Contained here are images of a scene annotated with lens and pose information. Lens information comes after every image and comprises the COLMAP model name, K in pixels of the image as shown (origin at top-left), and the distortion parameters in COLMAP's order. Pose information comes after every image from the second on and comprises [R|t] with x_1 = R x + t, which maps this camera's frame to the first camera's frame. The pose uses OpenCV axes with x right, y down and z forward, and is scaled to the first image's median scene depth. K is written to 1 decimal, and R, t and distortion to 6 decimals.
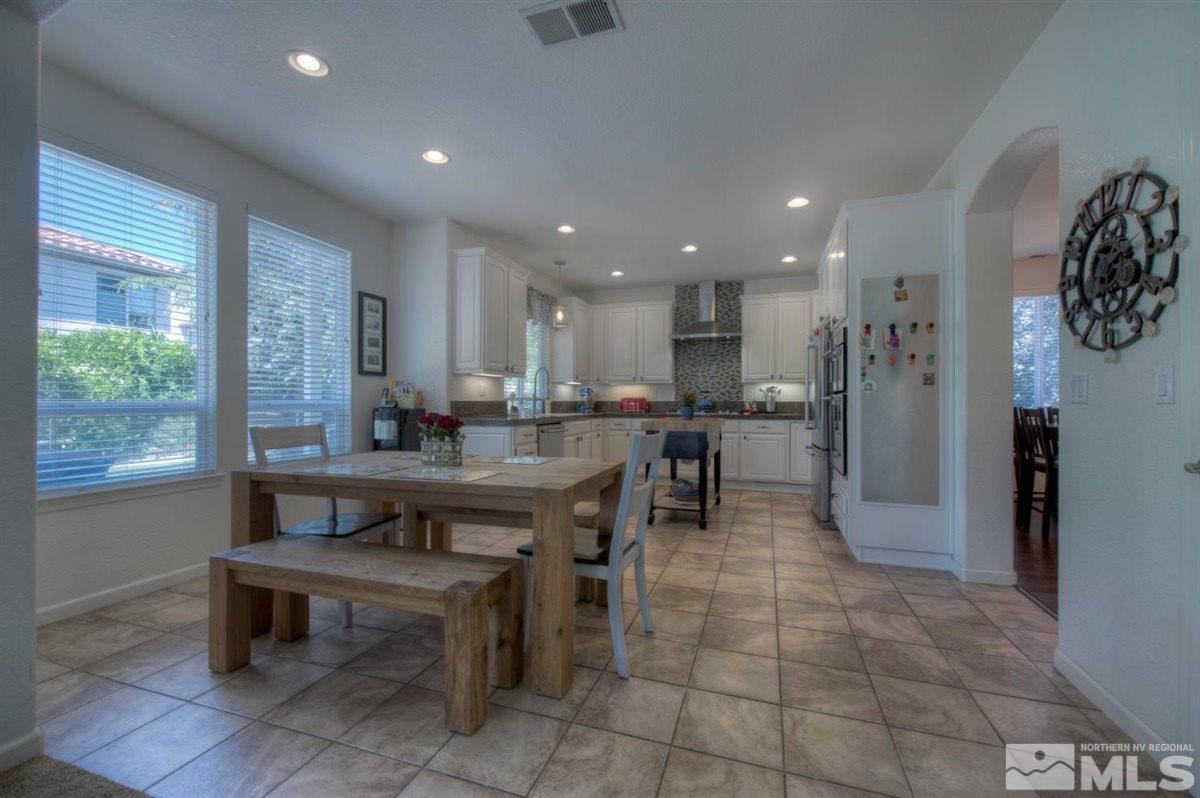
lens RADIAL K [[499.7, 0, 597.9], [0, 499.7, 394.7], [0, 0, 1]] dist [-0.000130, -0.000069]
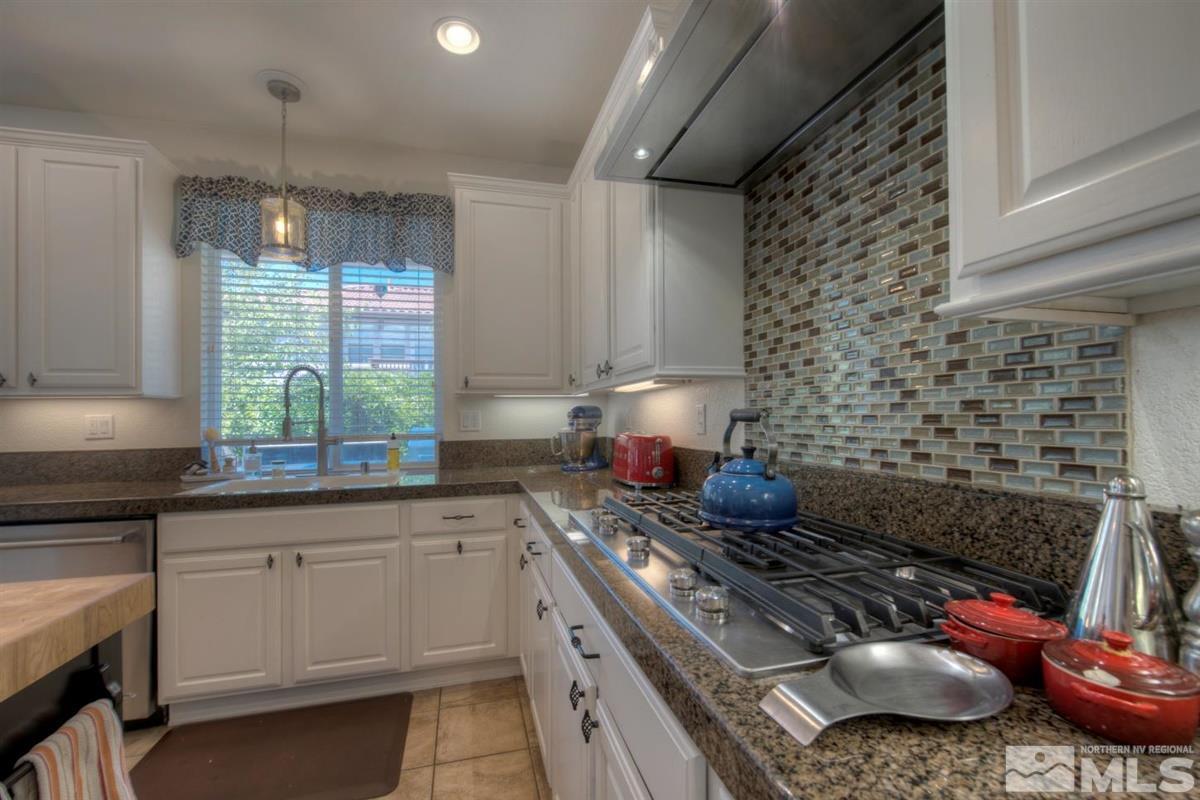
lens RADIAL K [[495.3, 0, 580.9], [0, 495.3, 408.1], [0, 0, 1]] dist [-0.000066, -0.000146]
pose [[0.535320, -0.024149, -0.844304, 0.348309], [0.024130, 0.999620, -0.013292, -0.007762], [0.844304, -0.013257, 0.535700, 0.939742]]
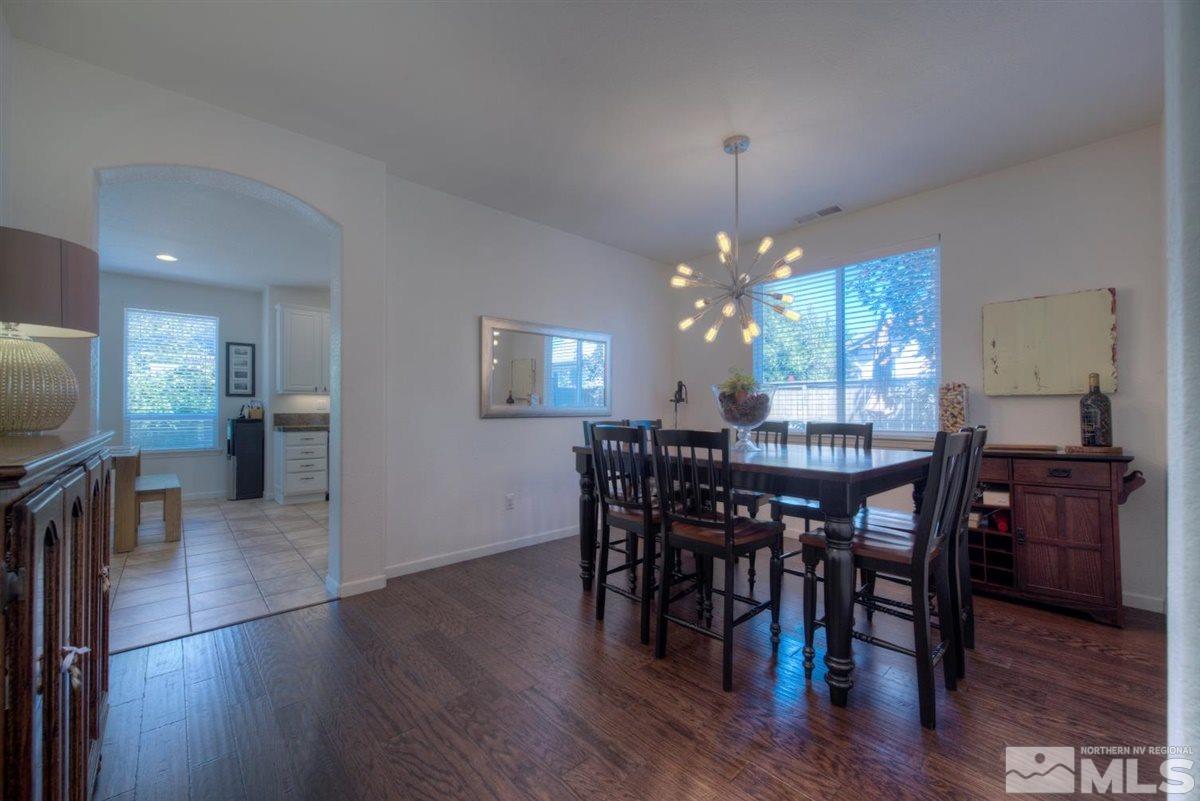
lens RADIAL K [[480.0, 0, 600.0], [0, 480.0, 400.5], [0, 0, 1]] dist [0.000354, -0.000002]
pose [[0.872235, -0.013934, -0.488889, 0.890488], [0.010490, 0.999897, -0.009783, -0.000042], [0.488975, 0.003405, 0.872291, 0.193105]]
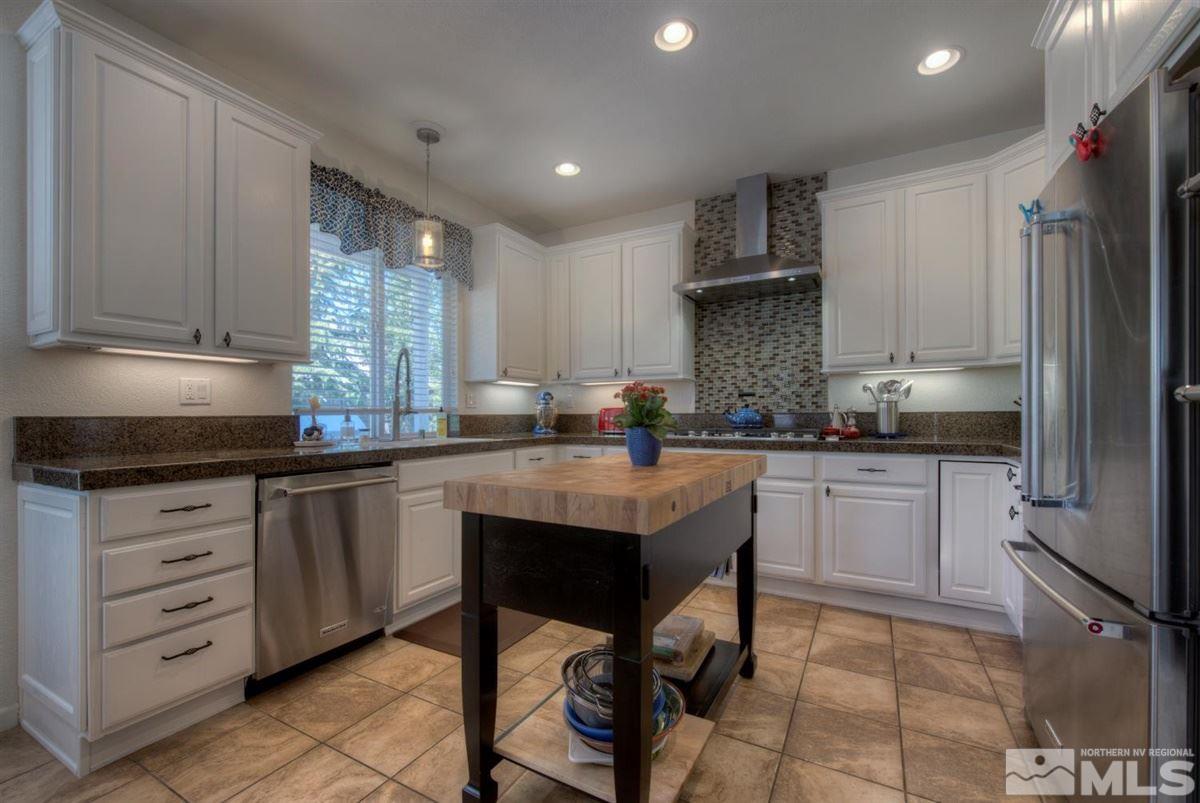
lens RADIAL K [[496.9, 0, 604.1], [0, 496.9, 409.8], [0, 0, 1]] dist [0.000380, -0.000121]
pose [[0.985445, -0.009058, -0.169755, 0.170158], [0.009678, 0.999949, 0.002828, 0.007993], [0.169720, -0.004430, 0.985482, 0.519104]]
